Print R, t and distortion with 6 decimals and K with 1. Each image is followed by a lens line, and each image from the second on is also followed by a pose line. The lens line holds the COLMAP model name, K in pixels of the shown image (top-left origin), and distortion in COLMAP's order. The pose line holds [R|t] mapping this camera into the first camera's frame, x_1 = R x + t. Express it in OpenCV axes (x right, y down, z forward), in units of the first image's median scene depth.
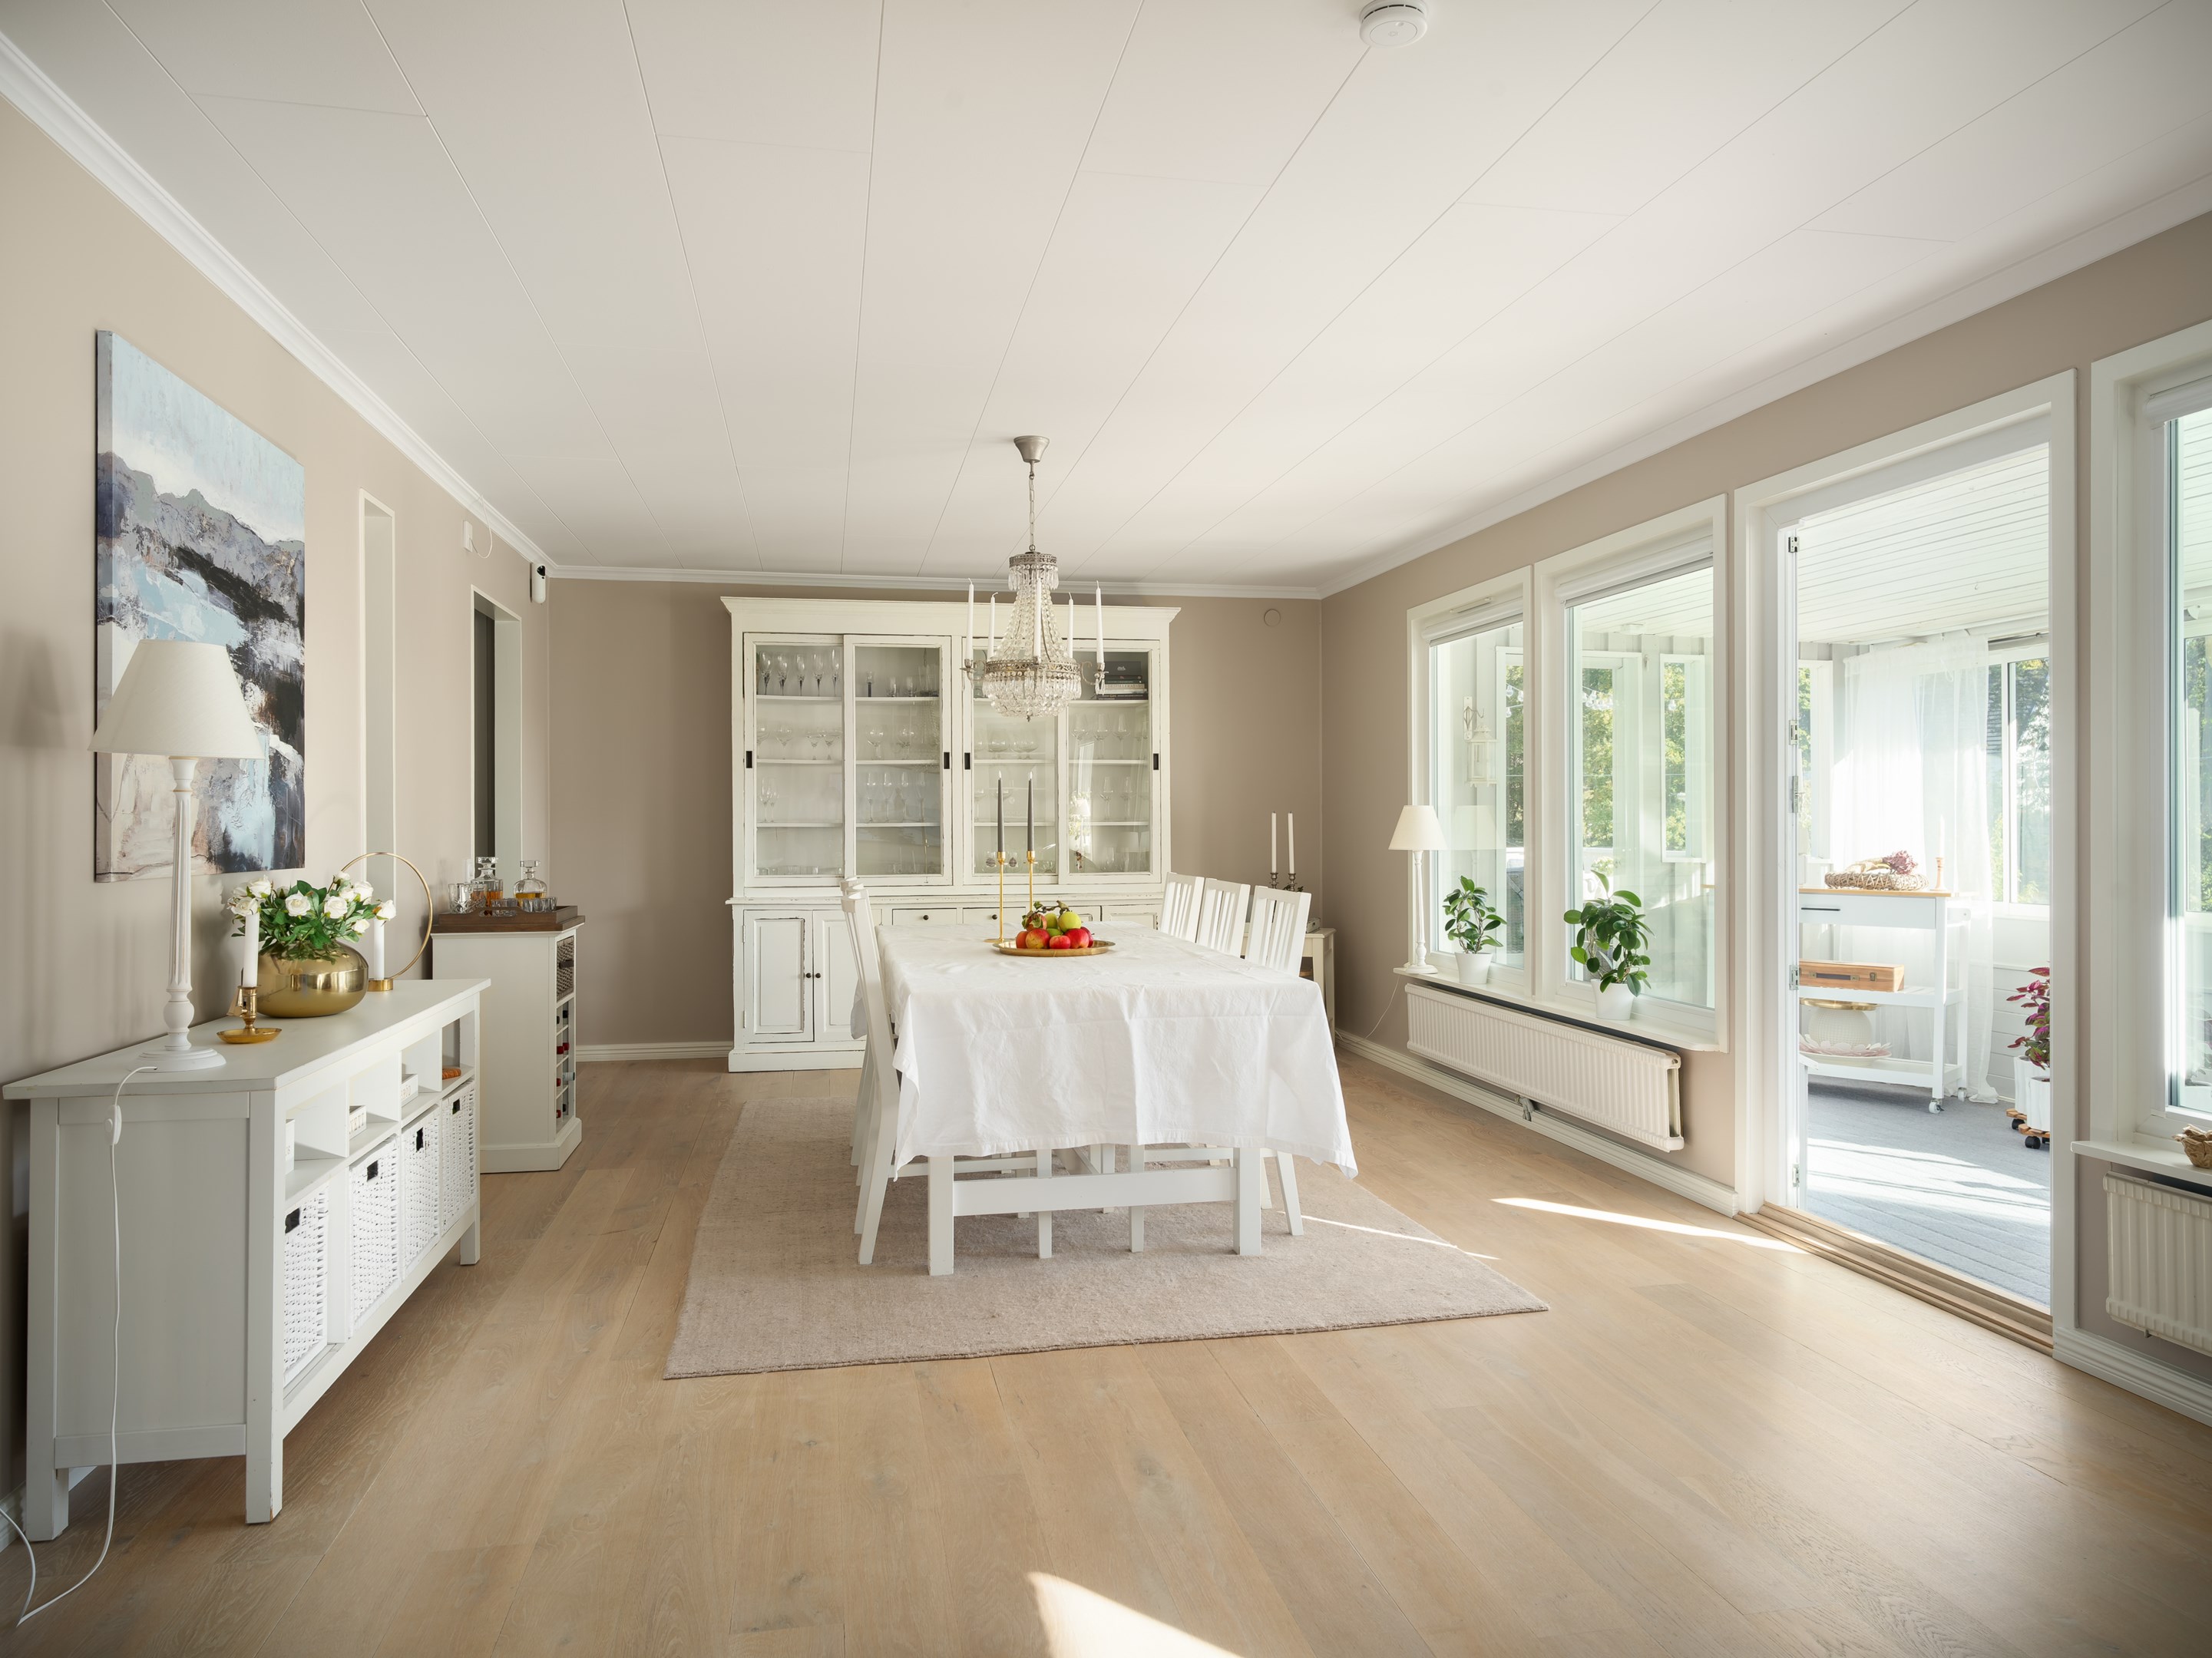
lens RADIAL K [[1453.7, 0, 1108.5], [0, 1453.7, 828.1], [0, 0, 1]] dist [-0.000812, -0.001720]
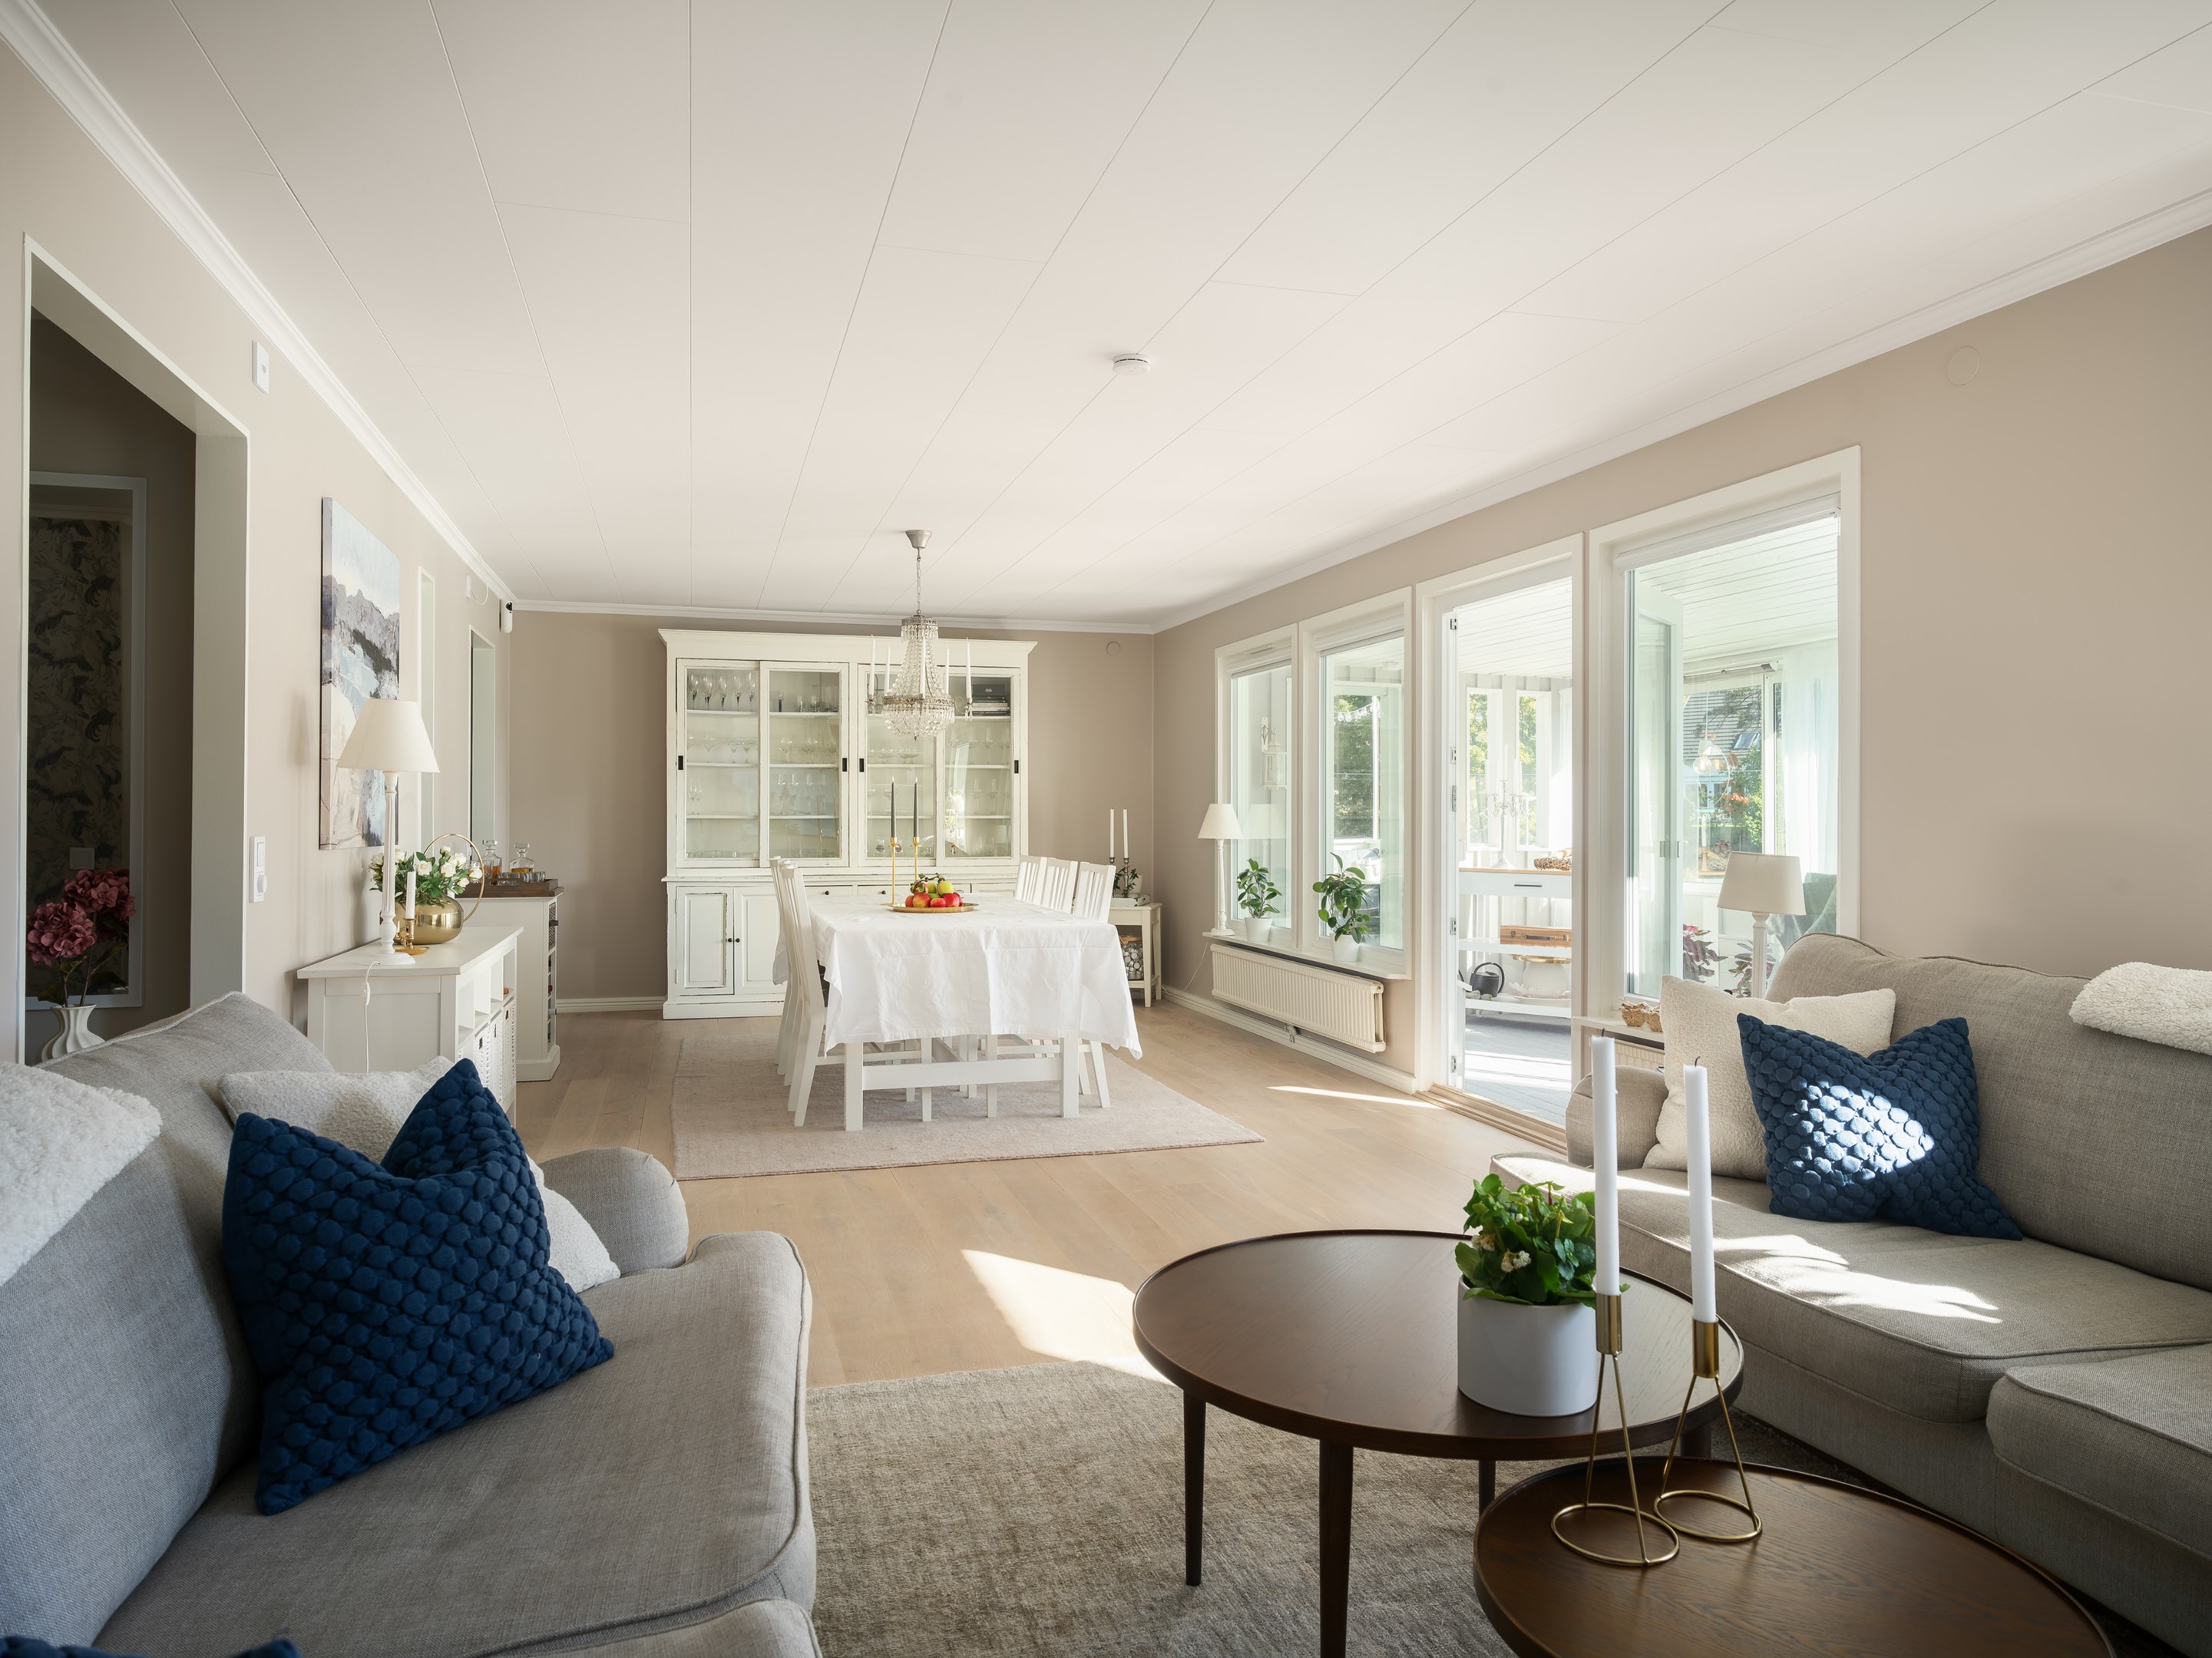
lens RADIAL K [[1453.7, 0, 1100.7], [0, 1453.7, 814.6], [0, 0, 1]] dist [-0.000812, -0.001720]
pose [[0.996822, 0.004787, 0.079521, 0.009947], [-0.004313, 0.999972, -0.006131, 0.003115], [-0.079548, 0.005769, 0.996814, -0.372601]]
